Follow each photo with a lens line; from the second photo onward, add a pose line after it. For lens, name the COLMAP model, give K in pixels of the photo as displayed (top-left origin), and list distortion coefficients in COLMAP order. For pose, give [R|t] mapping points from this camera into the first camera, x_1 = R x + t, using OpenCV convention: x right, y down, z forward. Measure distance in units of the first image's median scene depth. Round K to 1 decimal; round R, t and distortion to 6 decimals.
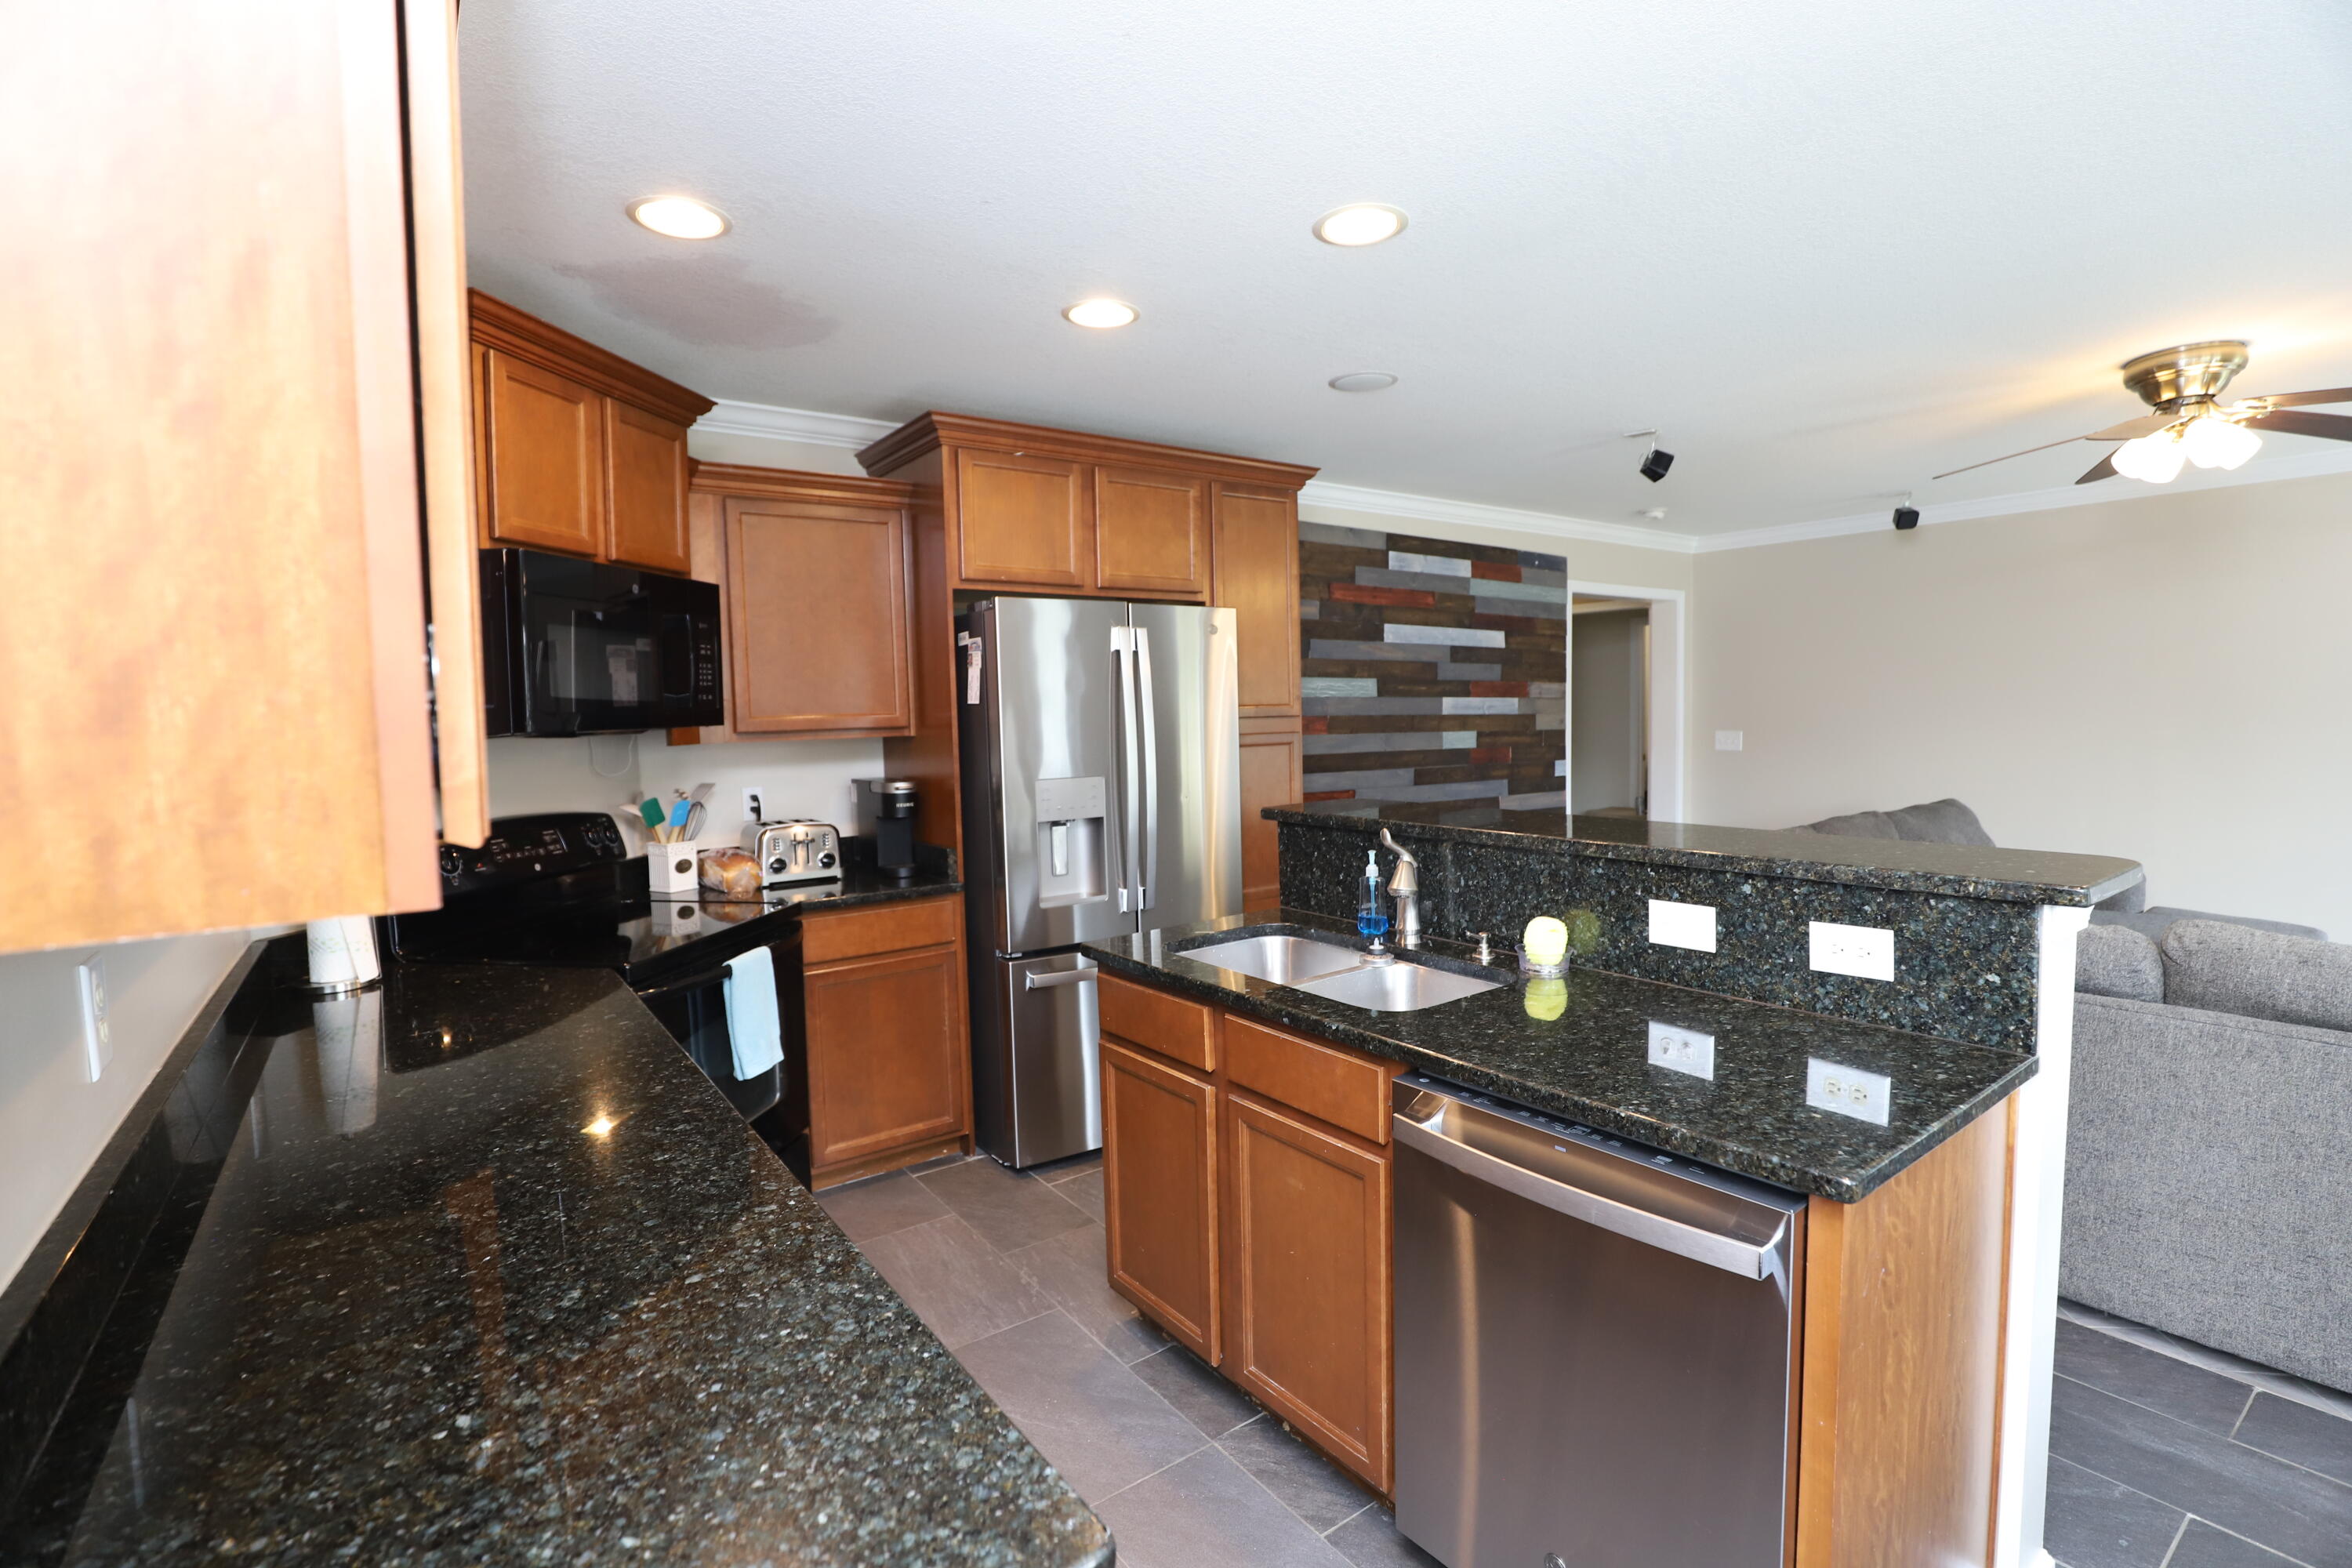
lens RADIAL K [[1079.9, 0, 1173.8], [0, 1079.9, 776.5], [0, 0, 1]] dist [-0.035971, 0.006472]
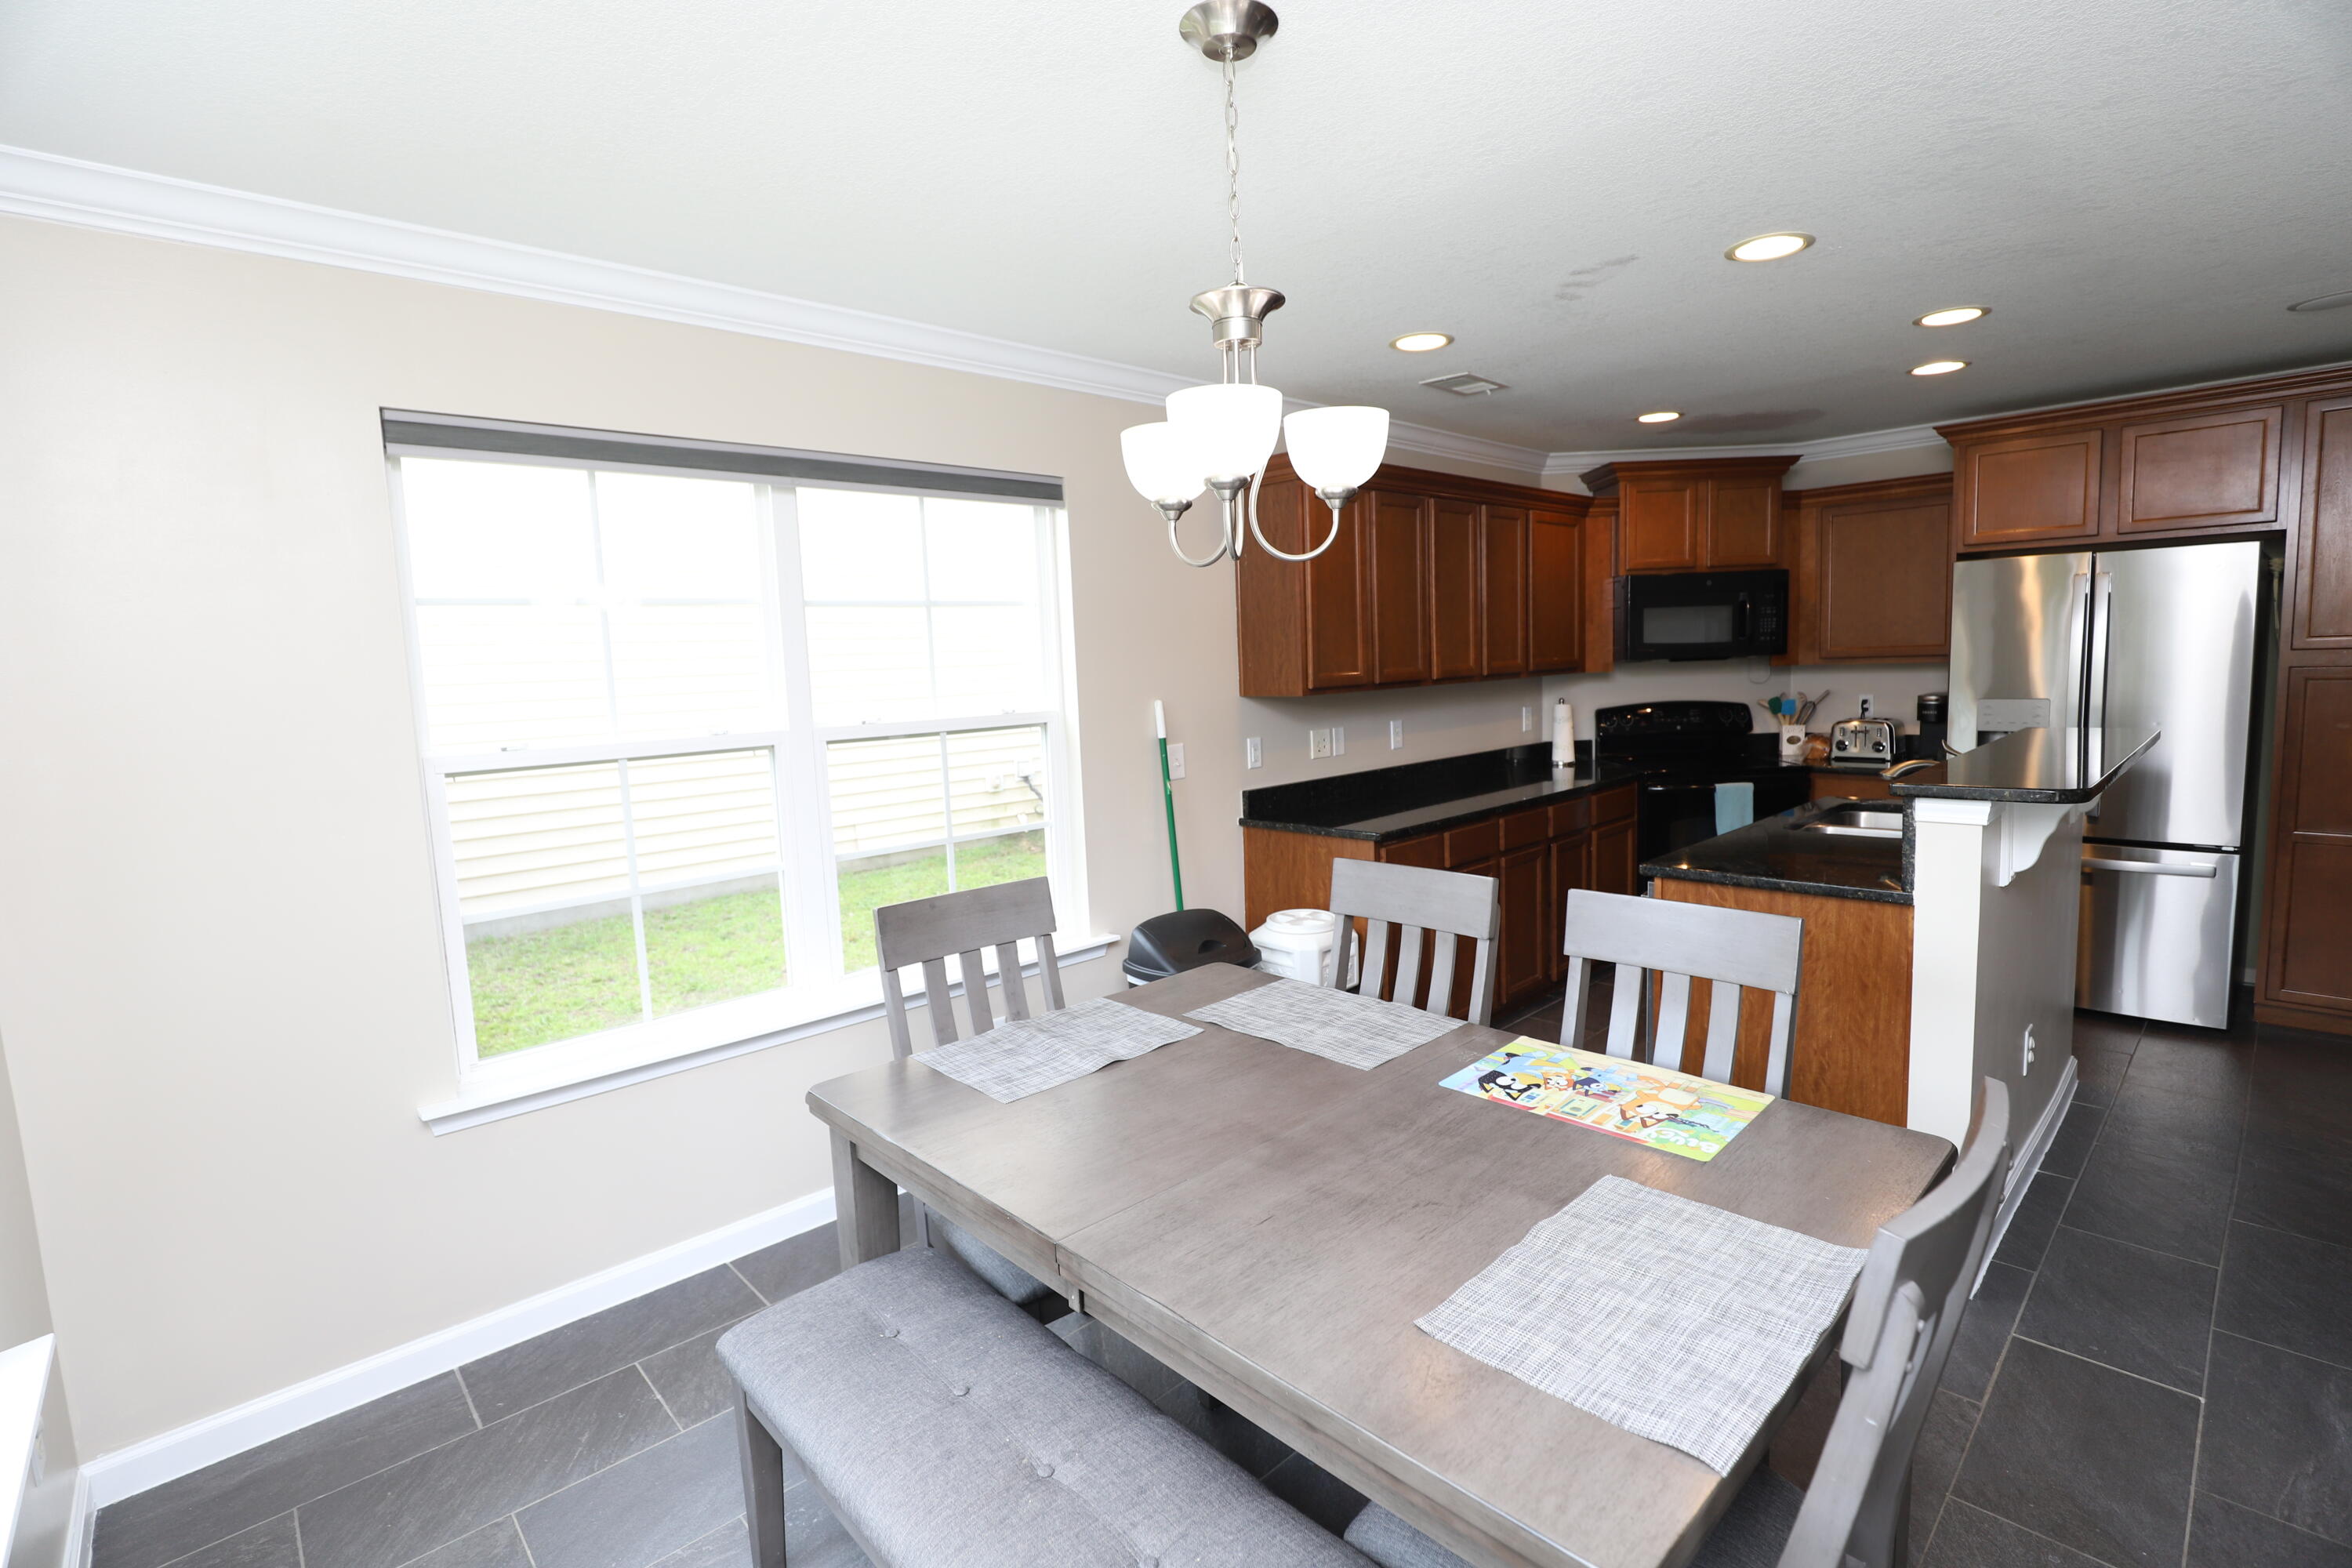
lens RADIAL K [[1079.9, 0, 1173.8], [0, 1079.9, 776.5], [0, 0, 1]] dist [-0.035971, 0.006472]
pose [[0.124405, 0.124421, -0.984400, 0.999367], [-0.026895, 0.992165, 0.122003, -0.032988], [0.991867, 0.011298, 0.126777, -0.132556]]
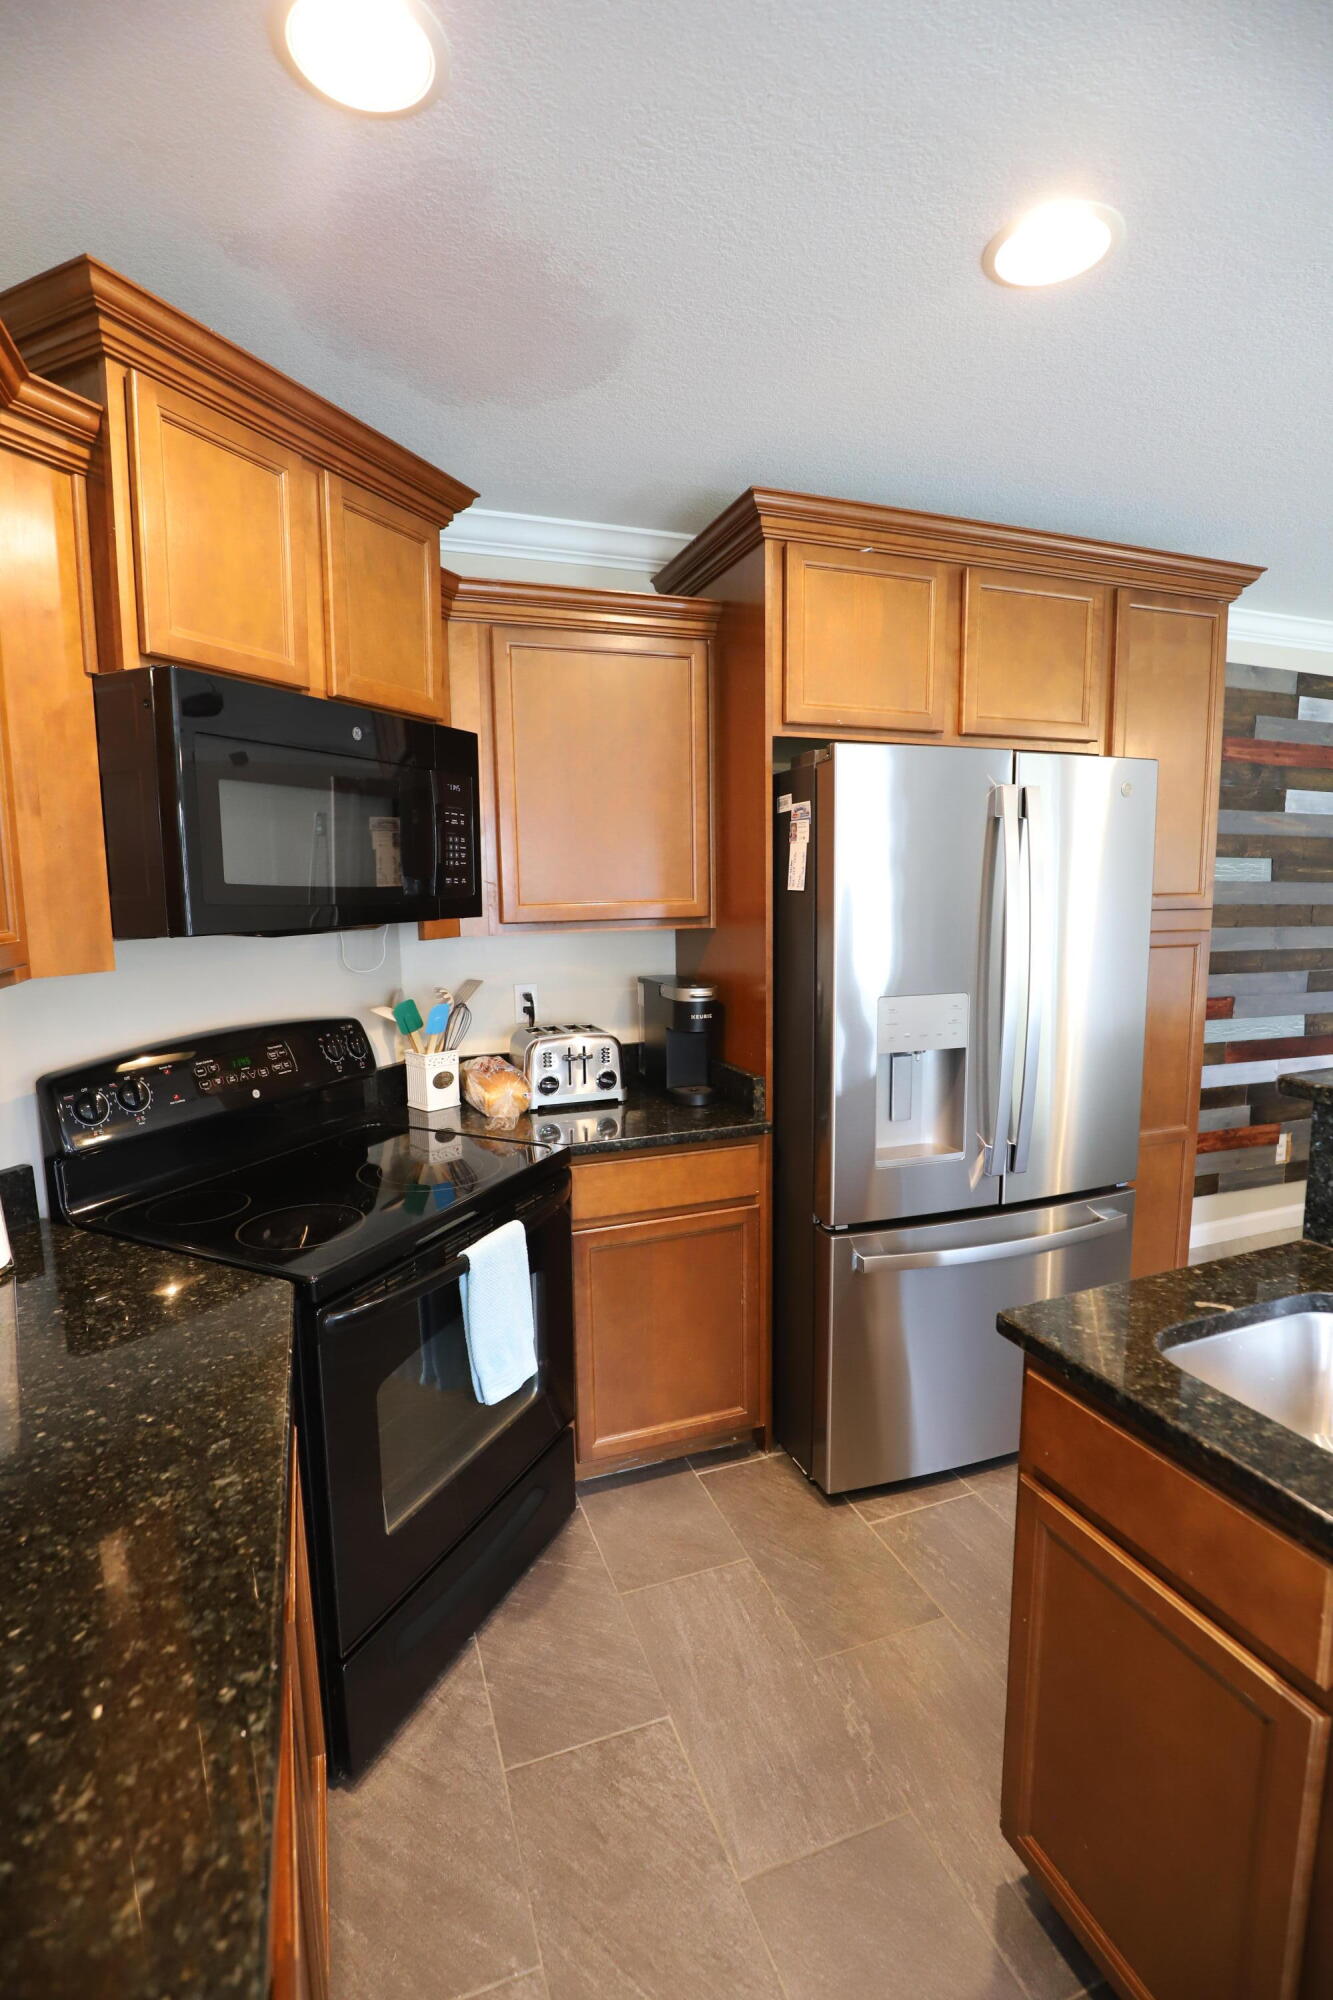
lens RADIAL K [[918.3, 0, 652.1], [0, 918.3, 1005.5], [0, 0, 1]] dist [-0.035971, 0.006472]
pose [[0.960718, 0.046121, -0.273667, -0.101613], [-0.026024, 0.996721, 0.076616, -0.033732], [0.276303, -0.066484, 0.958768, 0.348350]]
